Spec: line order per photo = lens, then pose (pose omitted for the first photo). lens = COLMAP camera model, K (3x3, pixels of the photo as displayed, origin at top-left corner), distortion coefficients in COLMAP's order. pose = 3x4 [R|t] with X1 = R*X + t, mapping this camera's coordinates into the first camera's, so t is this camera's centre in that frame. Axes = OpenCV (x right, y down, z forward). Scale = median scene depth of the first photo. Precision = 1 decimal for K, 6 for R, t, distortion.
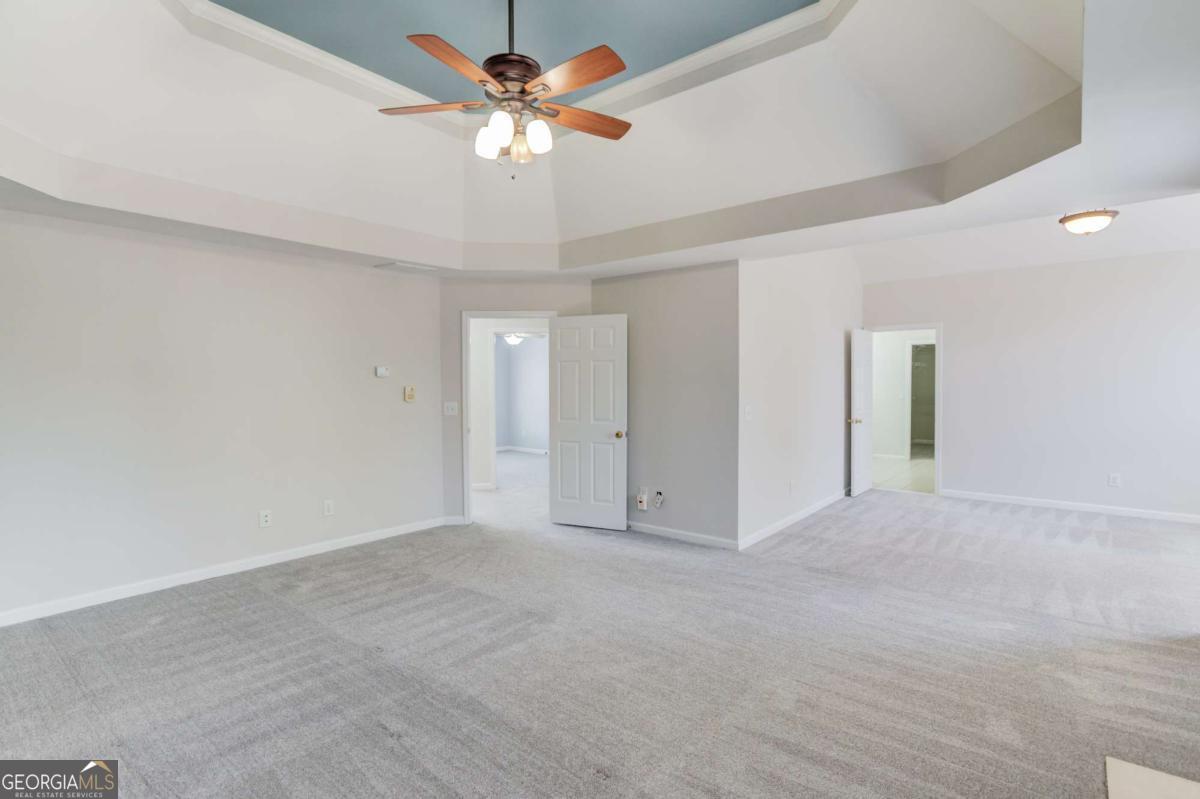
lens RADIAL K [[590.3, 0, 591.6], [0, 590.3, 402.4], [0, 0, 1]] dist [0.001679, -0.000321]
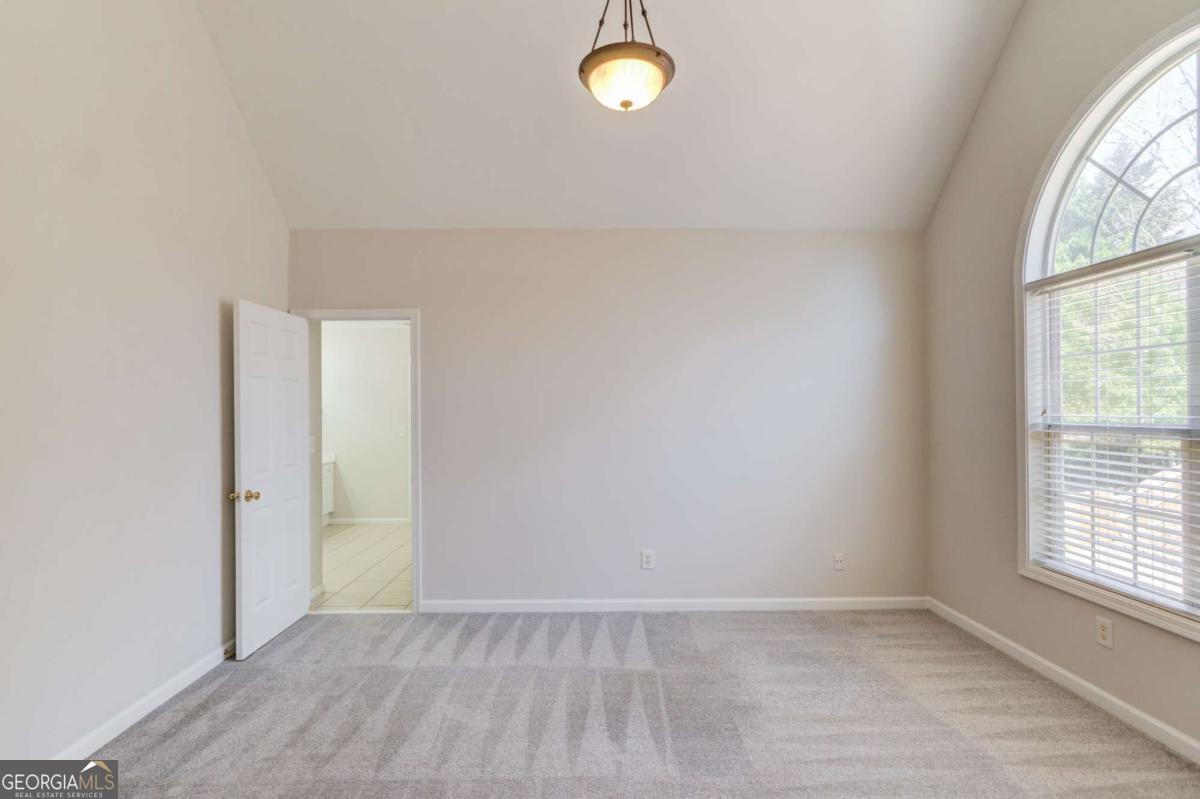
lens RADIAL K [[590.3, 0, 591.6], [0, 590.3, 402.4], [0, 0, 1]] dist [0.001679, -0.000321]
pose [[0.763945, 0.012251, 0.645165, 0.400295], [0.022952, 0.998671, -0.046142, -0.016836], [-0.644873, 0.050058, 0.762649, 0.520446]]
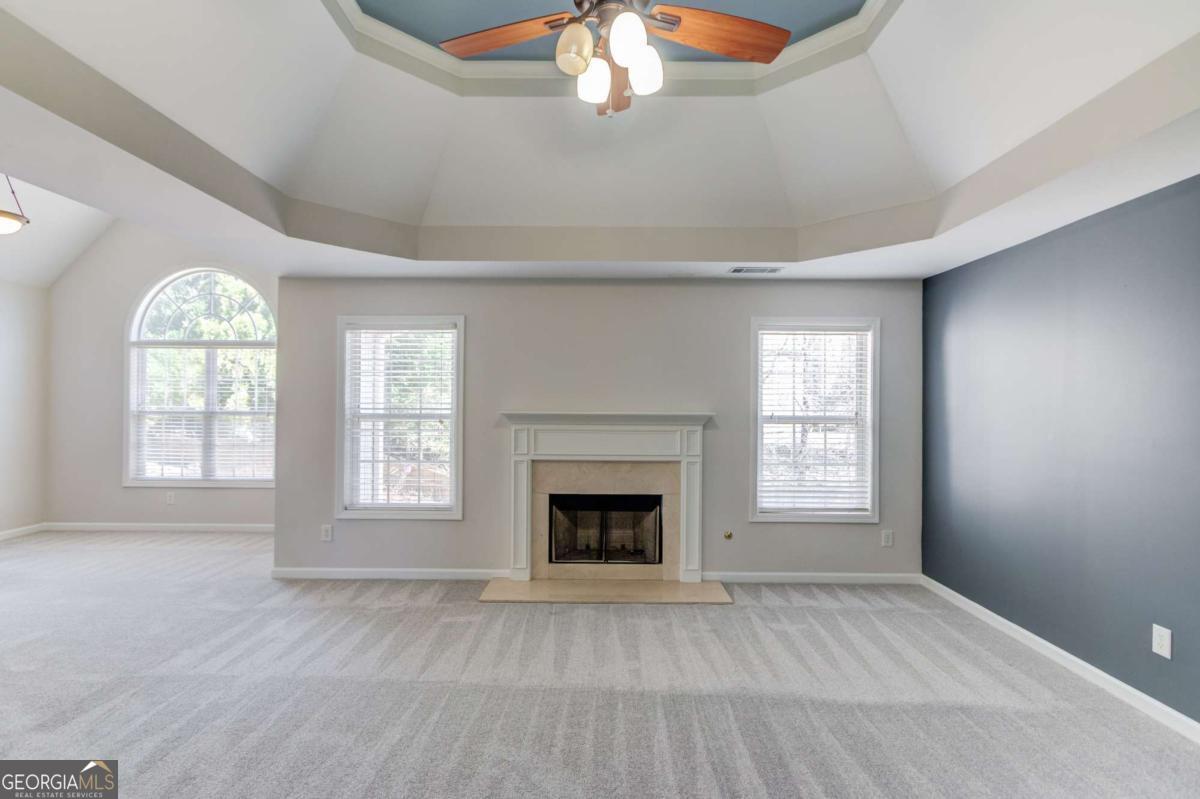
lens RADIAL K [[590.3, 0, 591.6], [0, 590.3, 402.4], [0, 0, 1]] dist [0.001679, -0.000321]
pose [[-0.621461, 0.003799, 0.783436, -0.308745], [0.029164, 0.999407, 0.018288, -0.023493], [-0.782902, 0.034213, -0.621204, 0.678820]]
